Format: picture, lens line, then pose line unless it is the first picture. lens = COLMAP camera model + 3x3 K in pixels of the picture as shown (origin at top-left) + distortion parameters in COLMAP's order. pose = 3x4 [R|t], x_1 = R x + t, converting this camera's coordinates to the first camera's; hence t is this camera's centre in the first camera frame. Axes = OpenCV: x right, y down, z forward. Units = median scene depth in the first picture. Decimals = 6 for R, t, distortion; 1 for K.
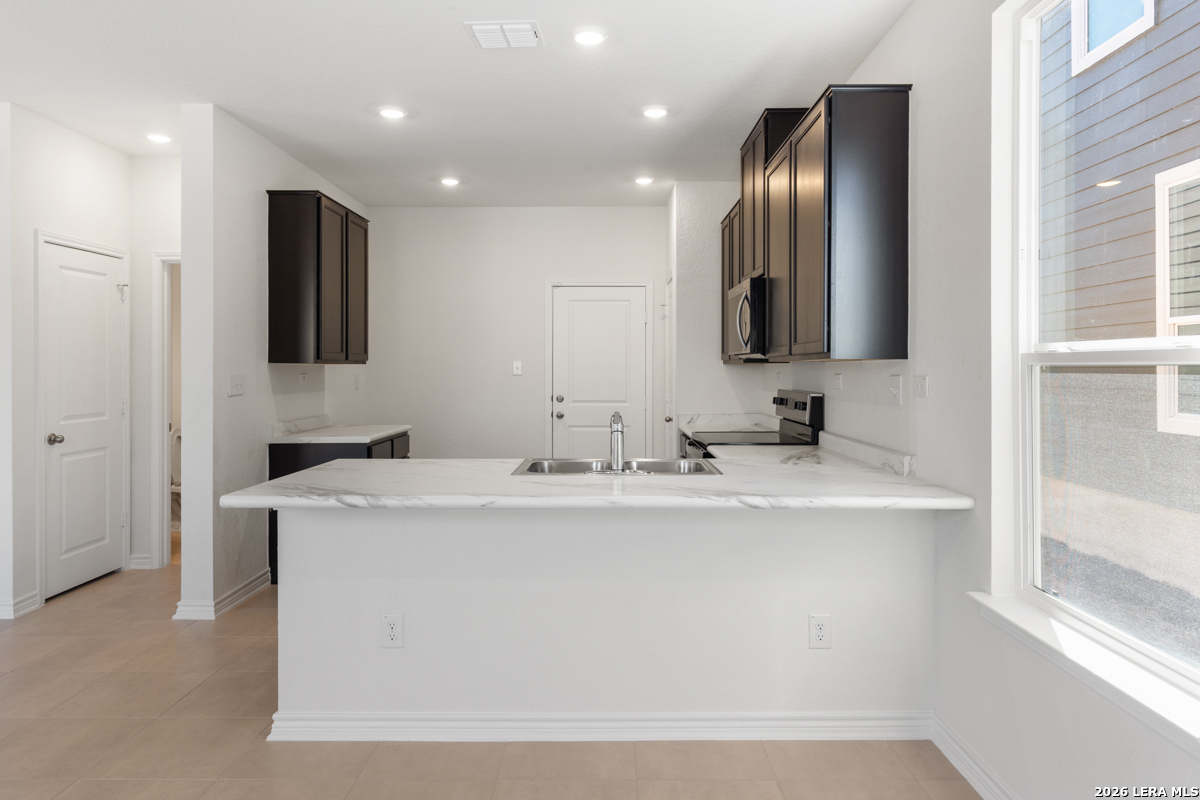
lens RADIAL K [[786.3, 0, 609.2], [0, 786.3, 369.6], [0, 0, 1]] dist [0.005379, 0.001931]
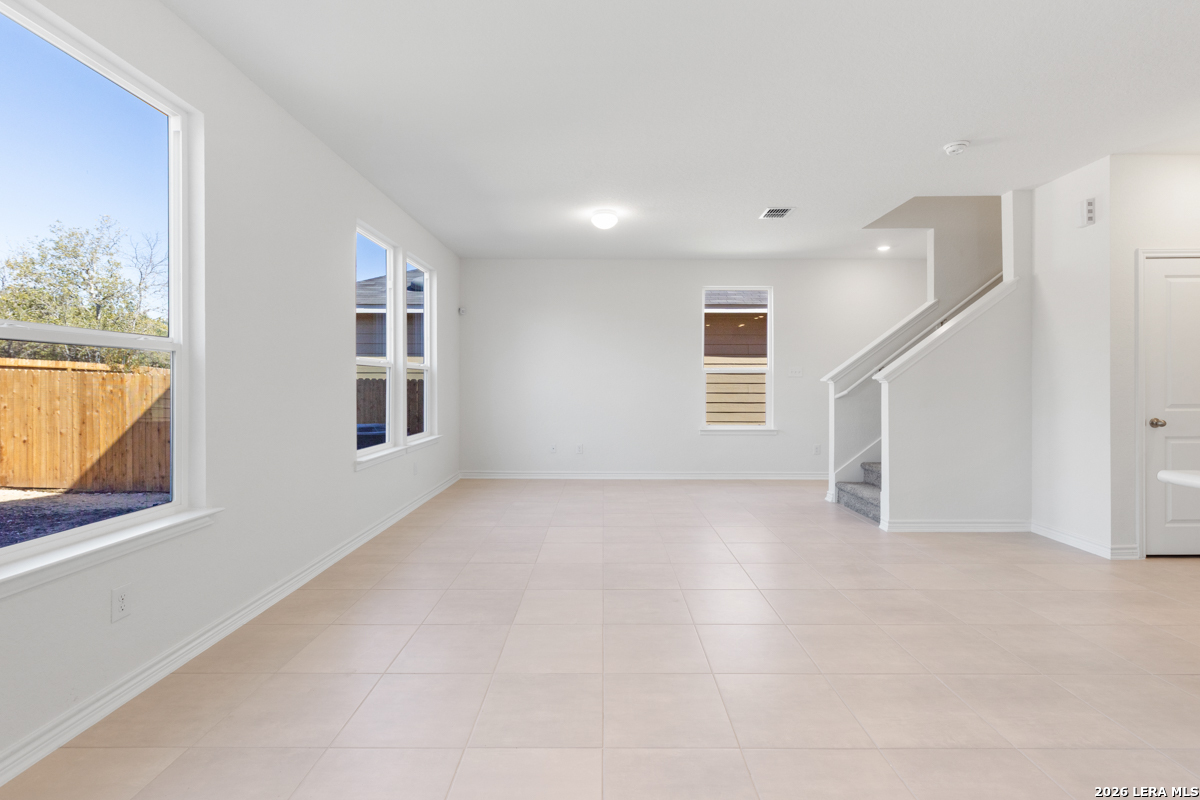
lens RADIAL K [[548.0, 0, 600.7], [0, 548.0, 386.9], [0, 0, 1]] dist [0.000972, -0.000071]
pose [[-0.021027, 0.006573, -0.999757, 0.141494], [-0.002191, 0.999976, 0.006621, 0.031007], [0.999777, 0.002329, -0.021012, 0.185667]]
